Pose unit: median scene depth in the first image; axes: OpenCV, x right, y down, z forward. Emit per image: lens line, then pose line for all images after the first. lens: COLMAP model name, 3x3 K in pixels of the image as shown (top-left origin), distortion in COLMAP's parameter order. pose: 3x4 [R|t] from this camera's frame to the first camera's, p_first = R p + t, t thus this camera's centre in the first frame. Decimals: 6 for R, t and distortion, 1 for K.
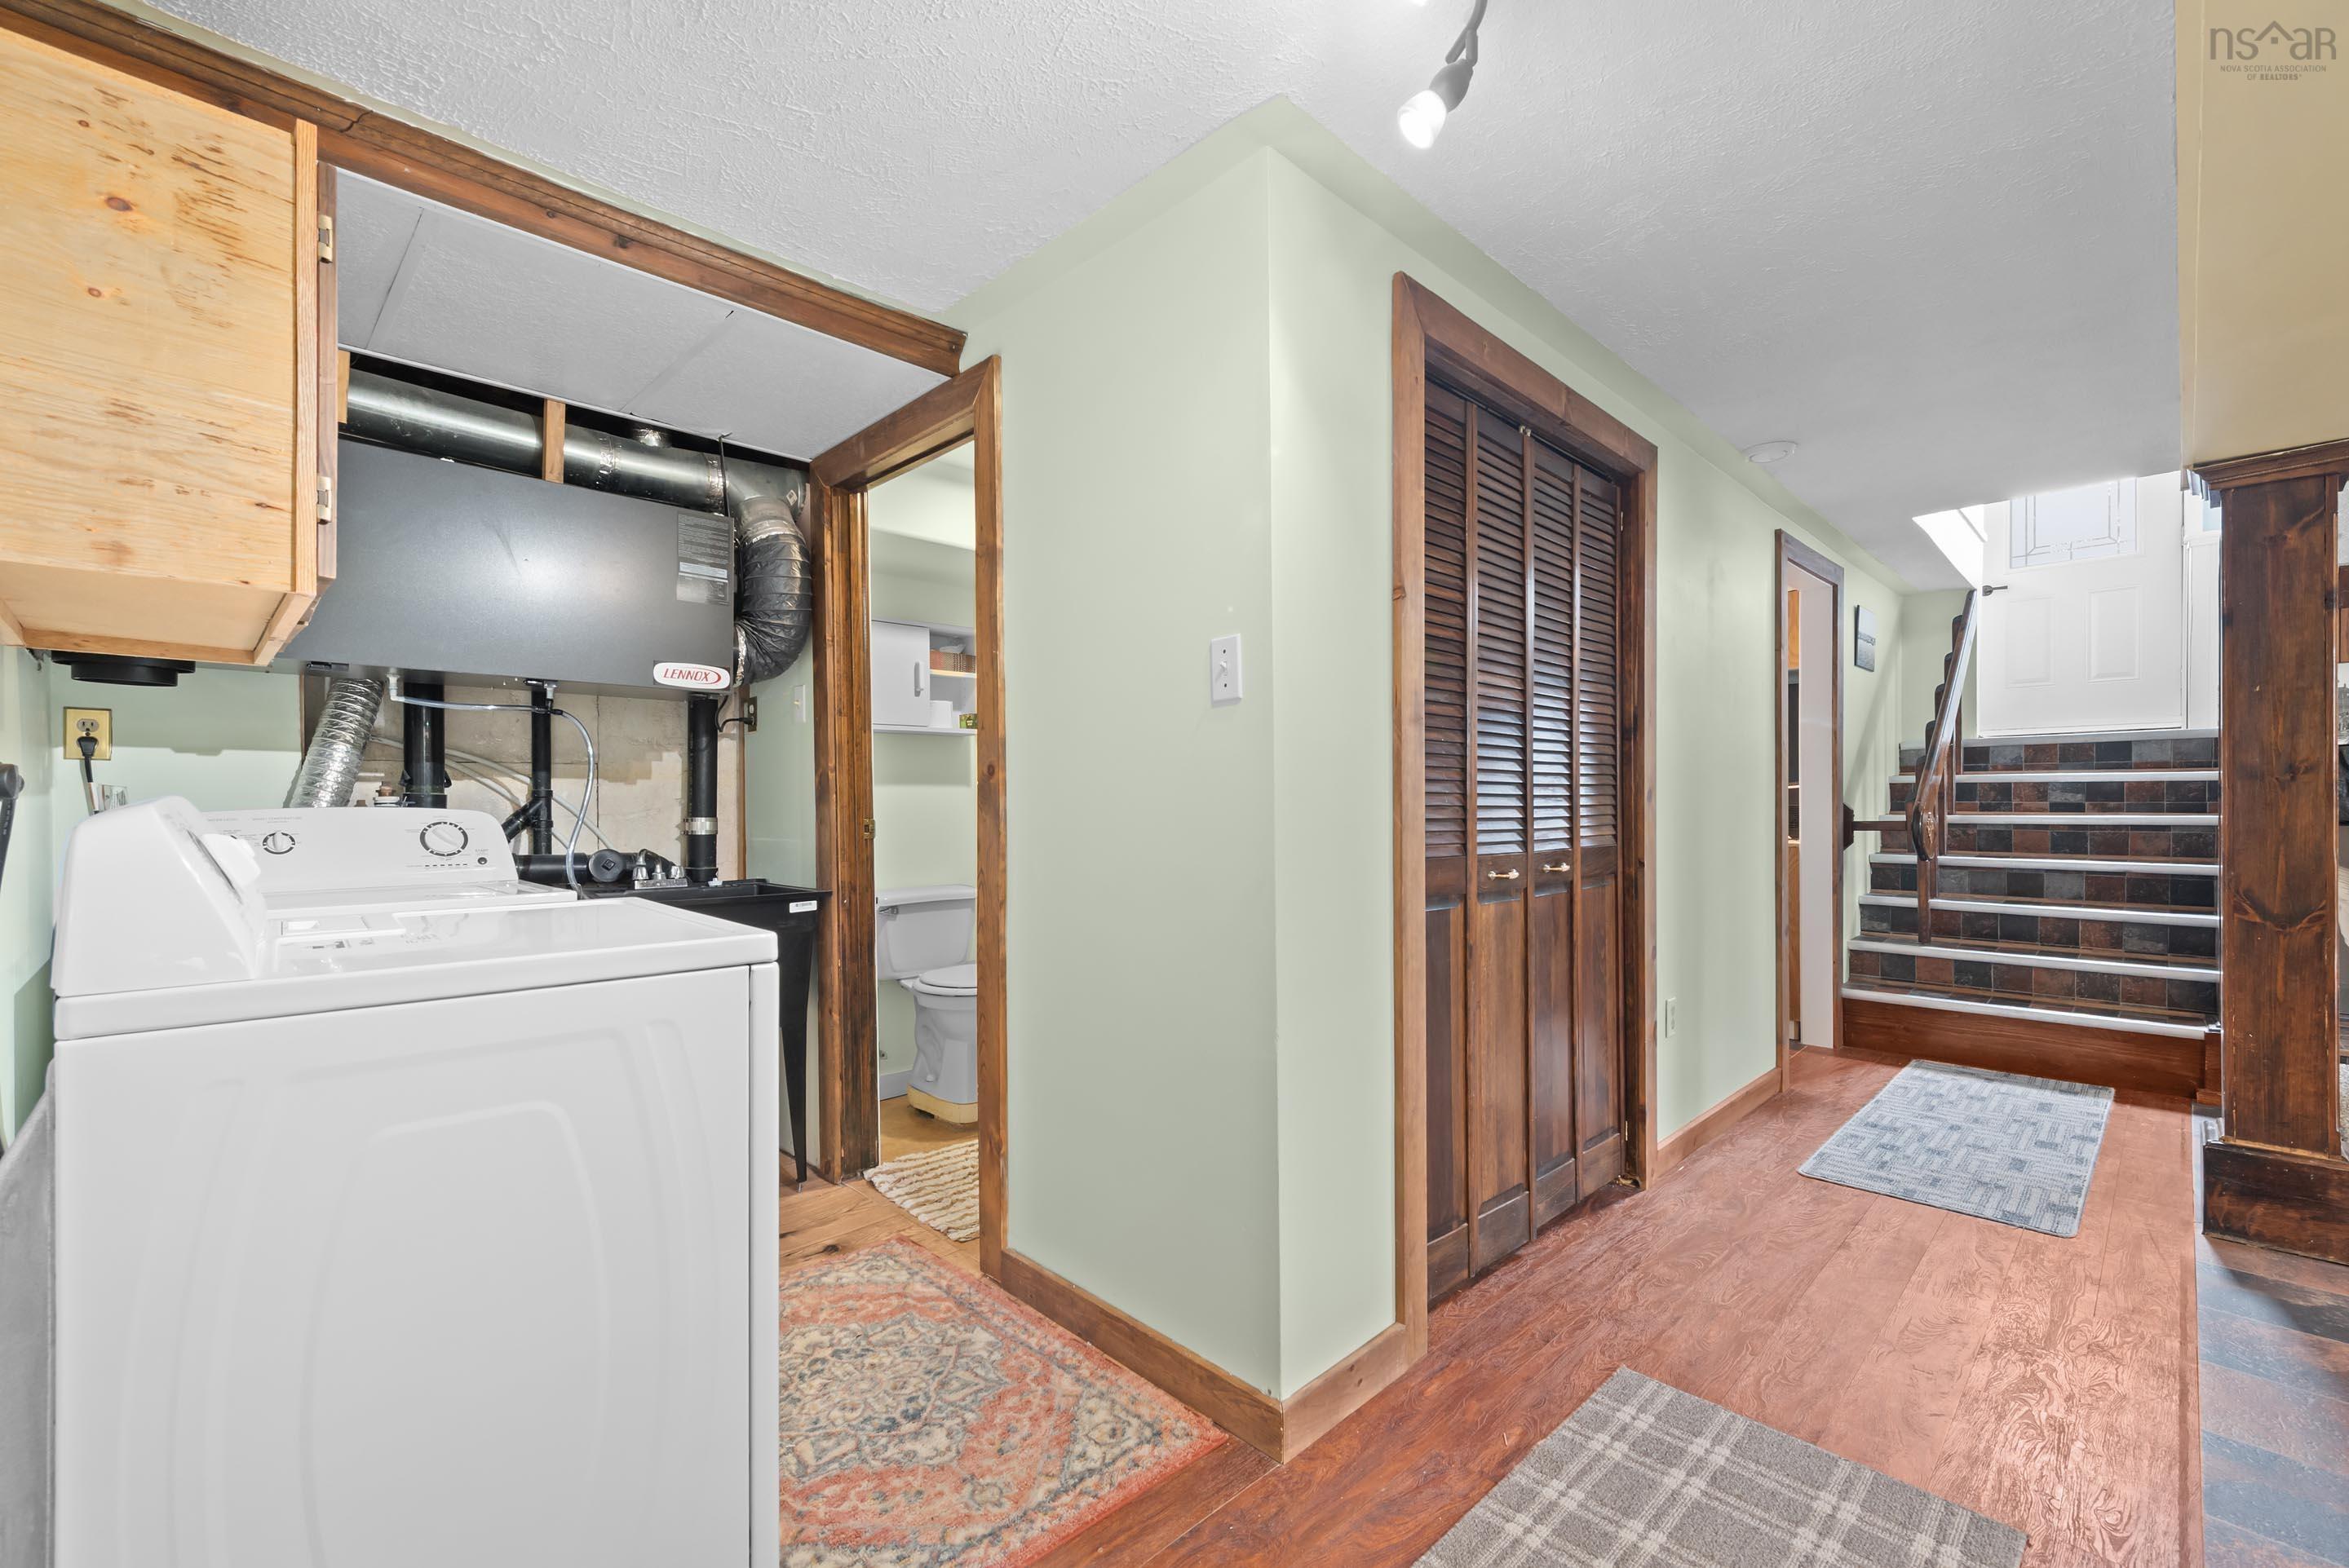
lens RADIAL K [[958.1, 0, 1175.2], [0, 958.1, 800.8], [0, 0, 1]] dist [0.000813, -0.000063]
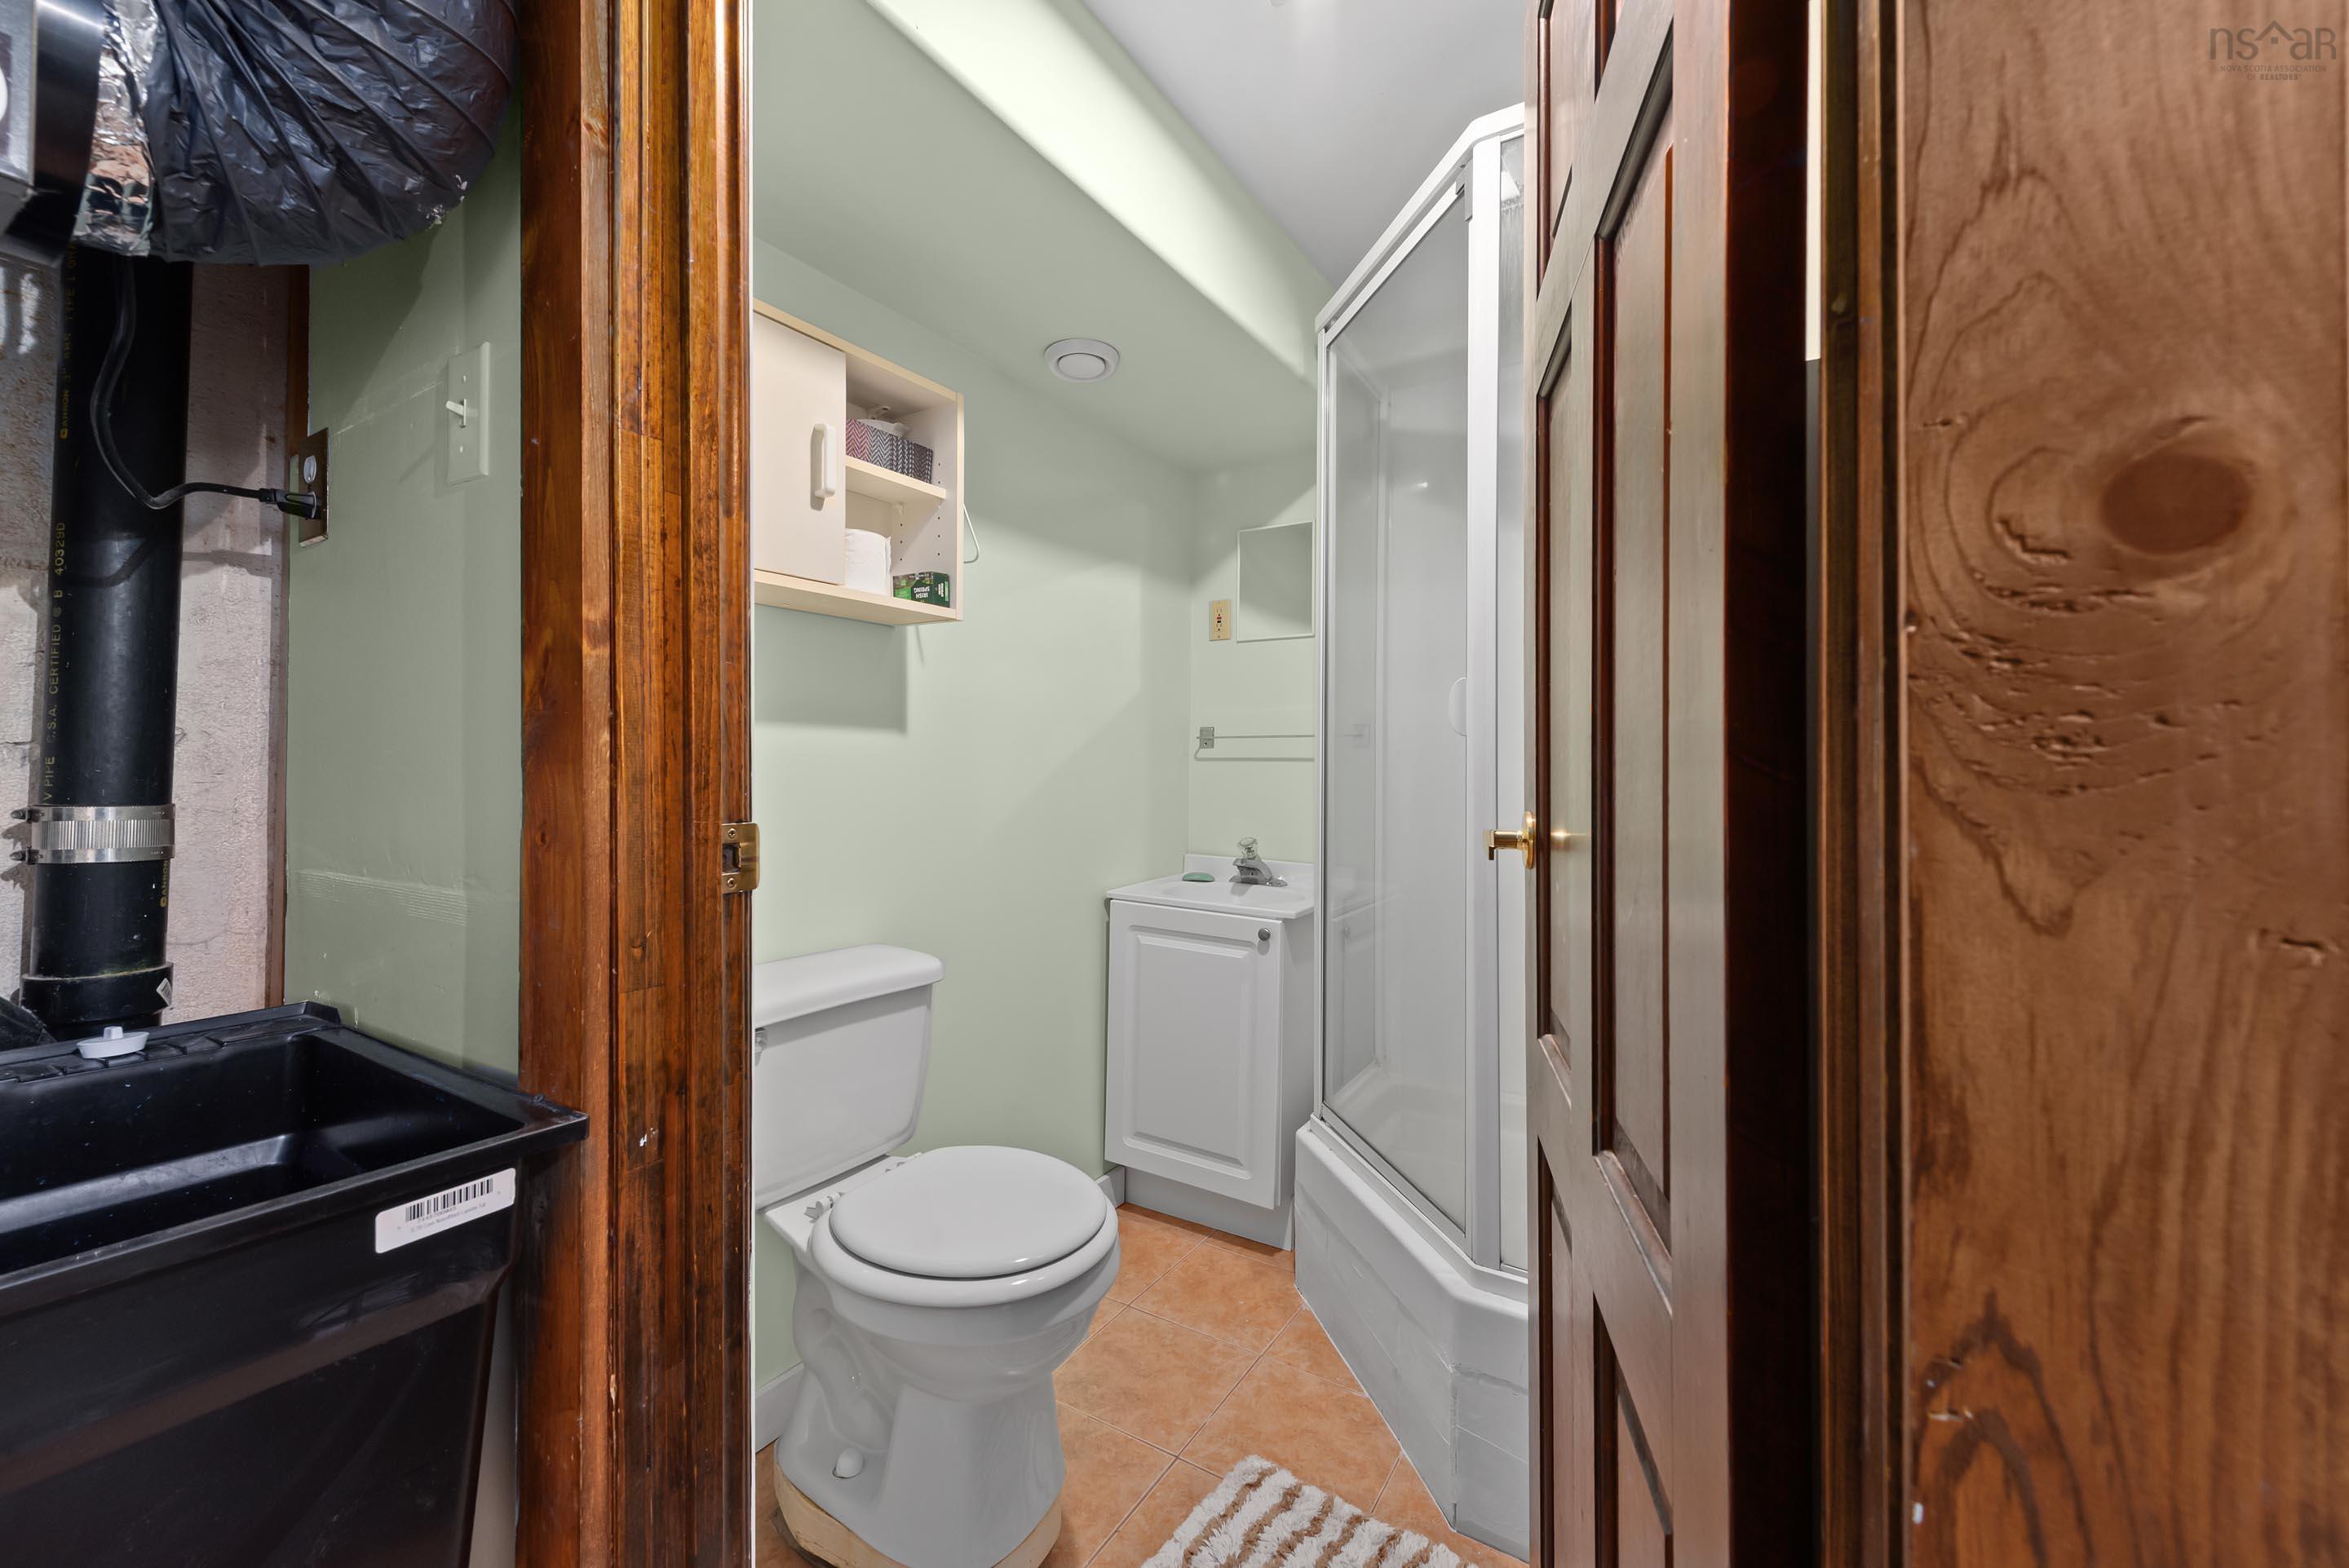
lens RADIAL K [[923.9, 0, 1165.6], [0, 923.9, 758.6], [0, 0, 1]] dist [0.004253, 0.000208]
pose [[0.974253, 0.014987, 0.224960, -0.233794], [-0.012874, 0.999858, -0.010855, 0.001414], [-0.225091, 0.007680, 0.974307, 0.639217]]
